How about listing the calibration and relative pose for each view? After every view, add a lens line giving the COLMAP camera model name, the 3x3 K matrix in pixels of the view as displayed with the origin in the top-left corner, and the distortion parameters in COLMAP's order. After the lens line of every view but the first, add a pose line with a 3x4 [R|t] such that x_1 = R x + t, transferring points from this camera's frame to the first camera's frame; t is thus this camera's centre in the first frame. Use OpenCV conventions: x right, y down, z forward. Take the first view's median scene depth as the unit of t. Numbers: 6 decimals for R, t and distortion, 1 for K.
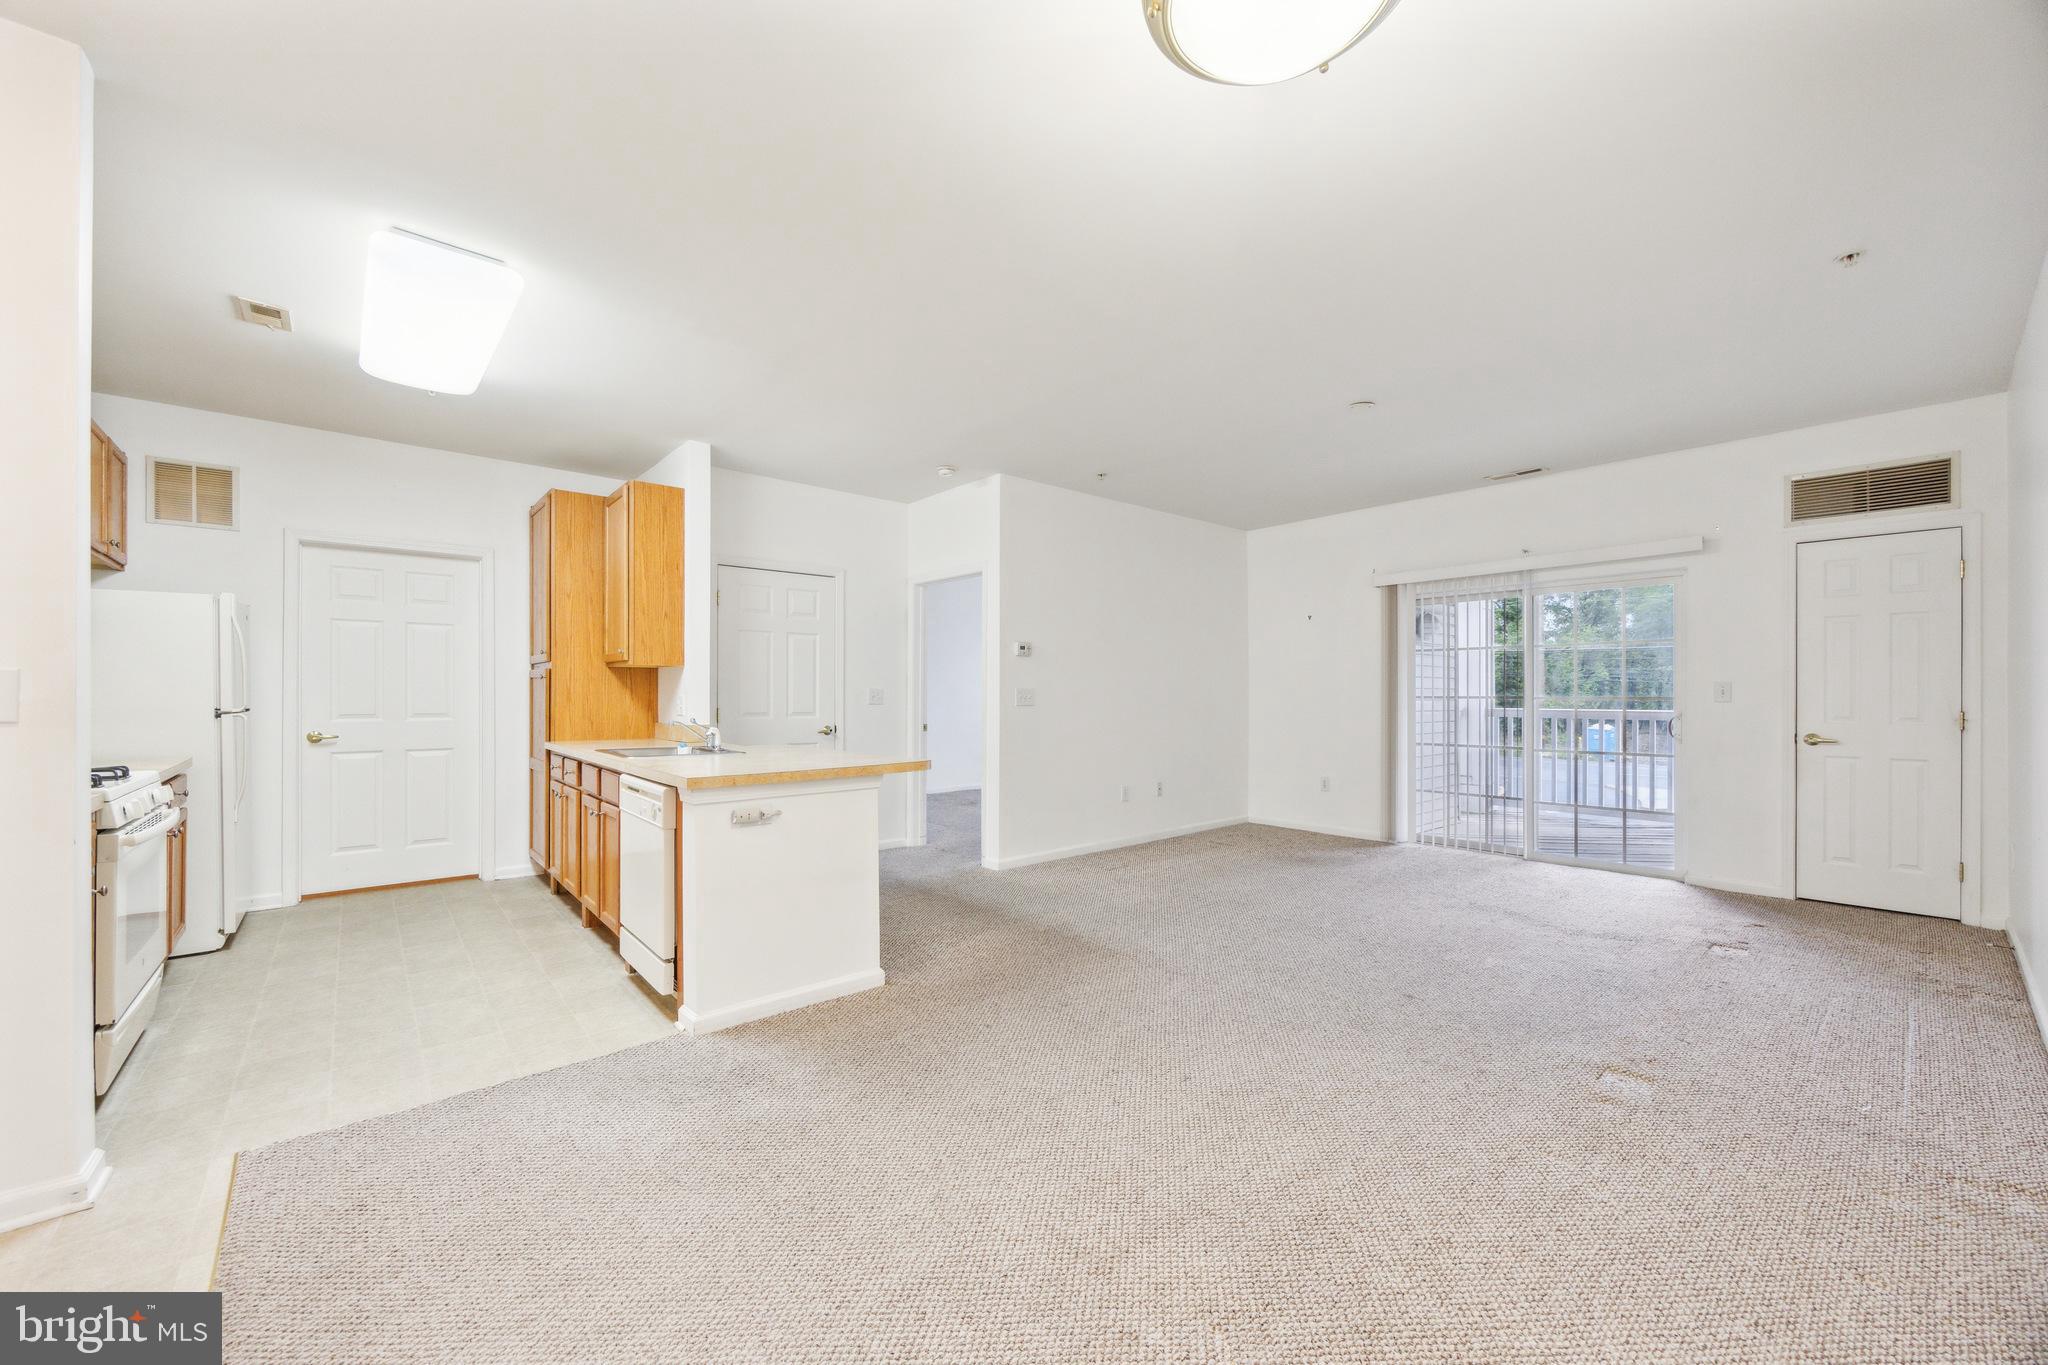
lens RADIAL K [[778.4, 0, 1016.6], [0, 778.4, 696.2], [0, 0, 1]] dist [0.000460, -0.000802]
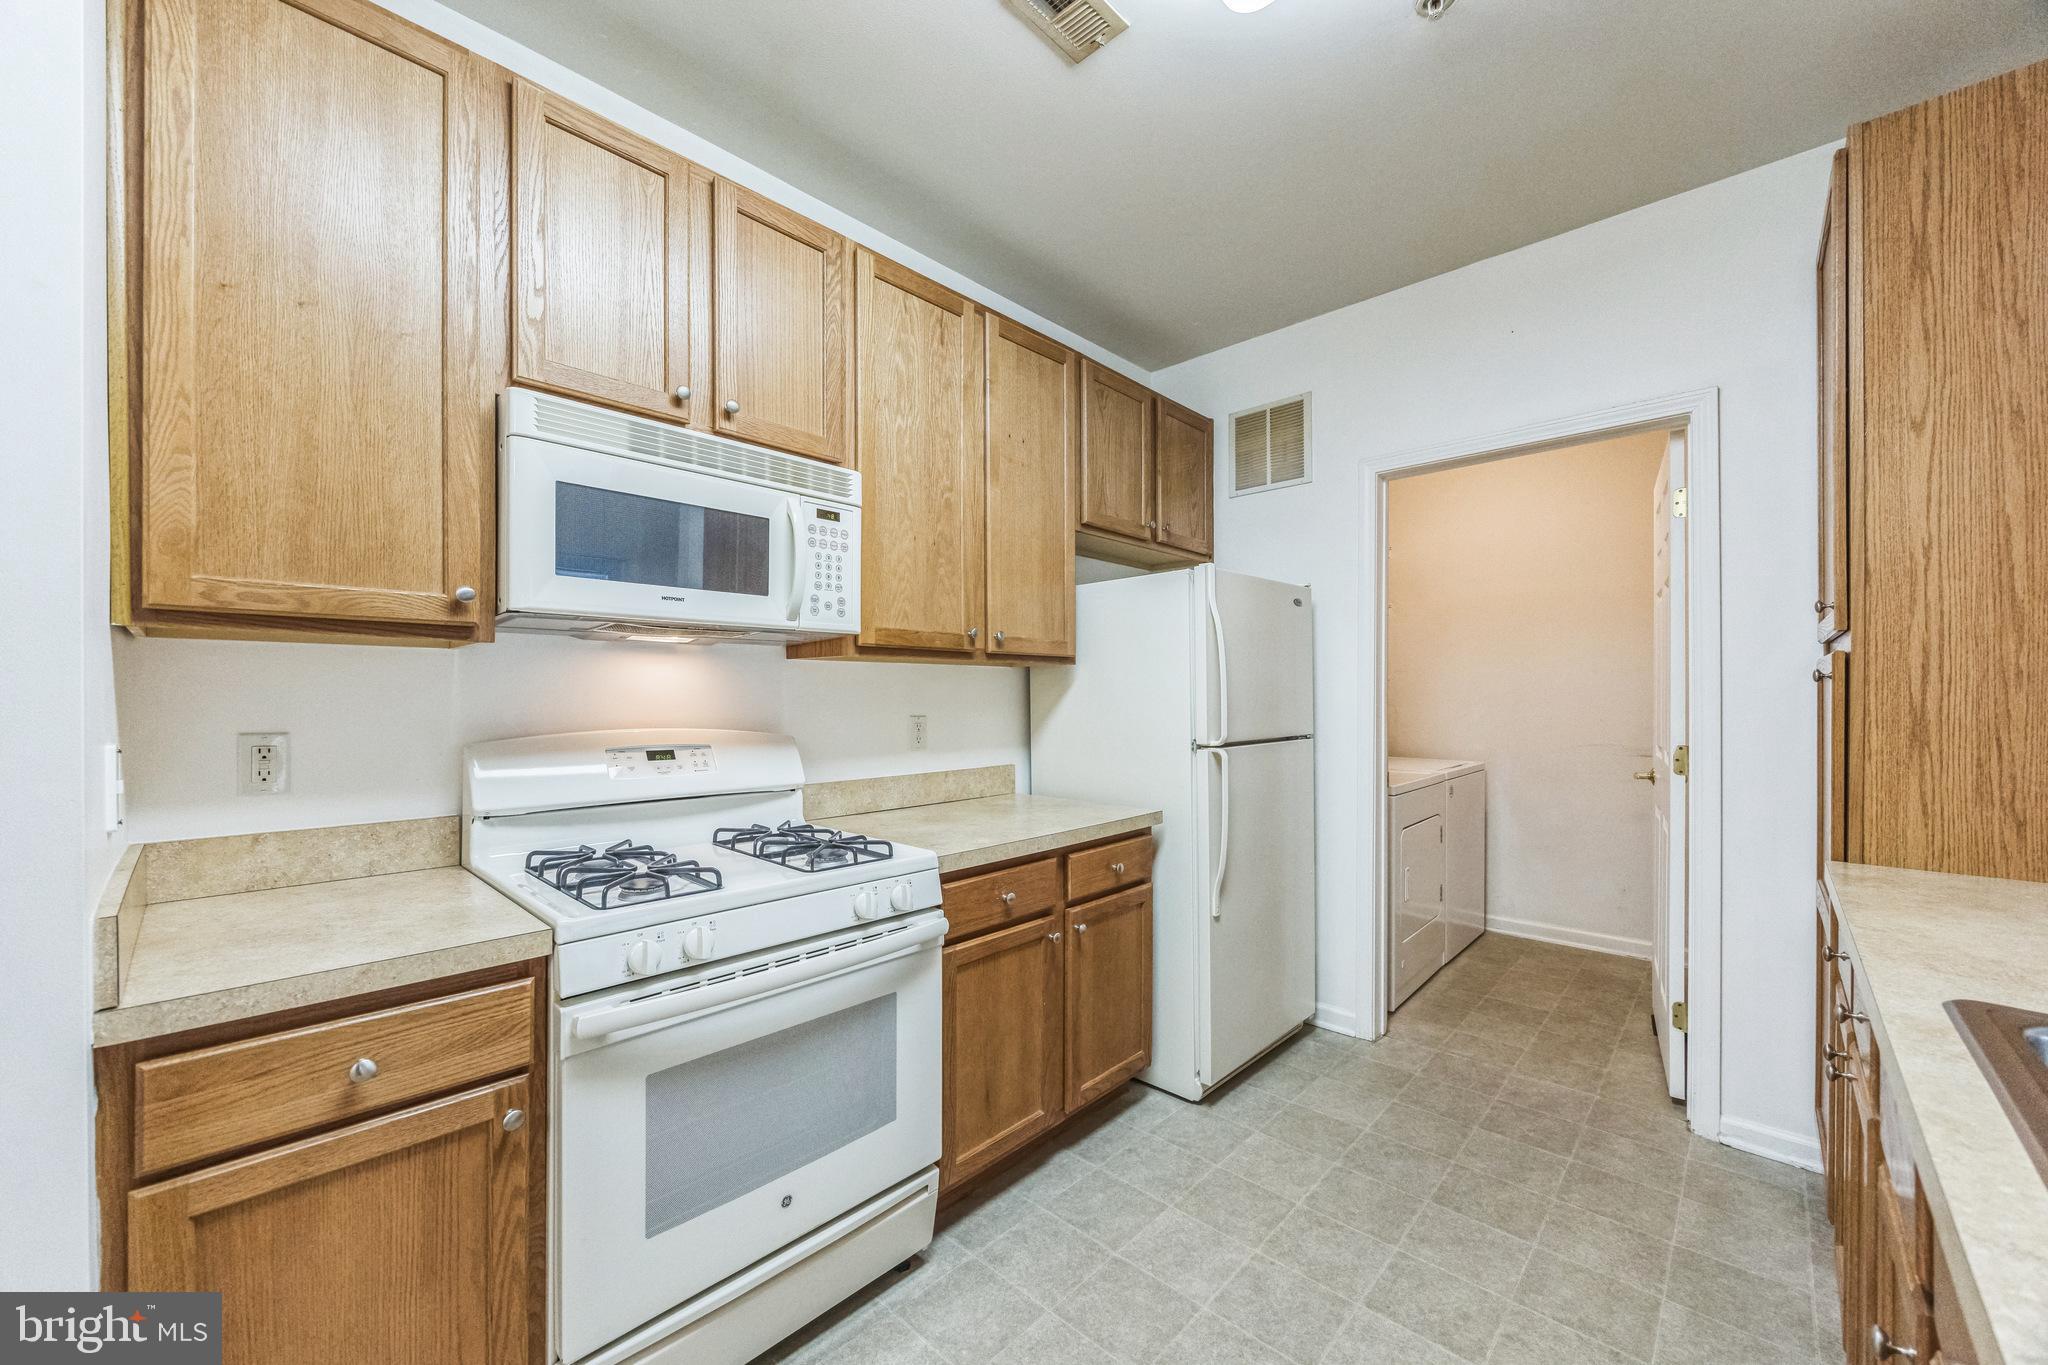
lens RADIAL K [[778.4, 0, 1010.0], [0, 778.4, 698.2], [0, 0, 1]] dist [0.000460, -0.000802]
pose [[0.095557, 0.000221, -0.995424, -0.306815], [0.001134, 0.999999, 0.000331, -0.015837], [0.995423, -0.001160, 0.095557, 0.629870]]
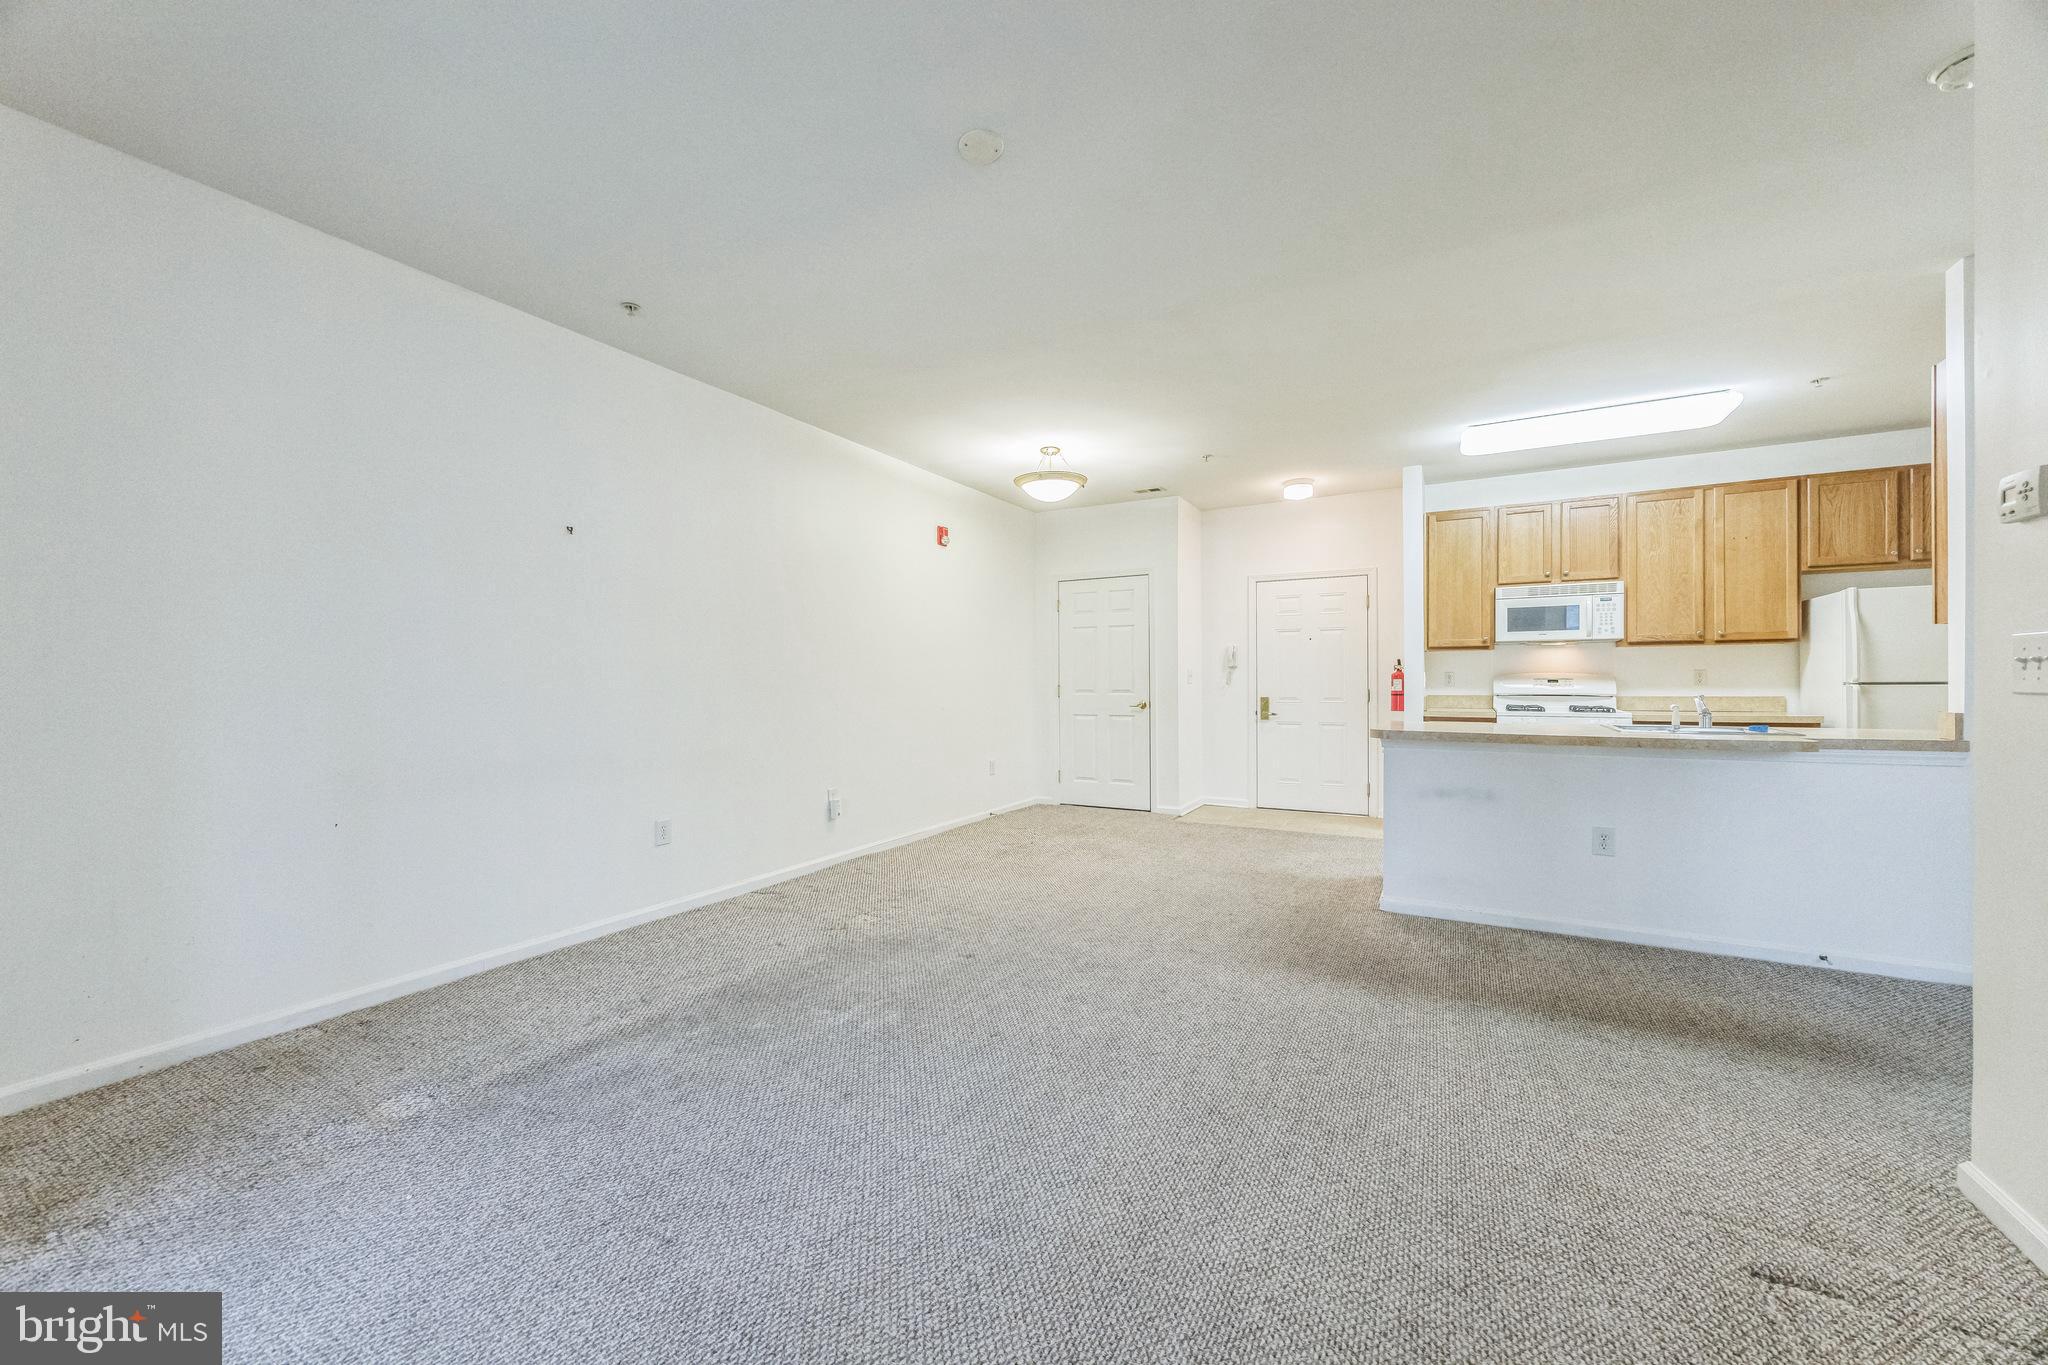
lens RADIAL K [[778.4, 0, 1018.3], [0, 778.4, 681.0], [0, 0, 1]] dist [0.000460, -0.000802]
pose [[-0.941597, 0.002701, -0.336732, 0.544342], [0.002335, 0.999996, 0.001493, 0.009910], [0.336735, 0.000619, -0.941599, 1.409538]]
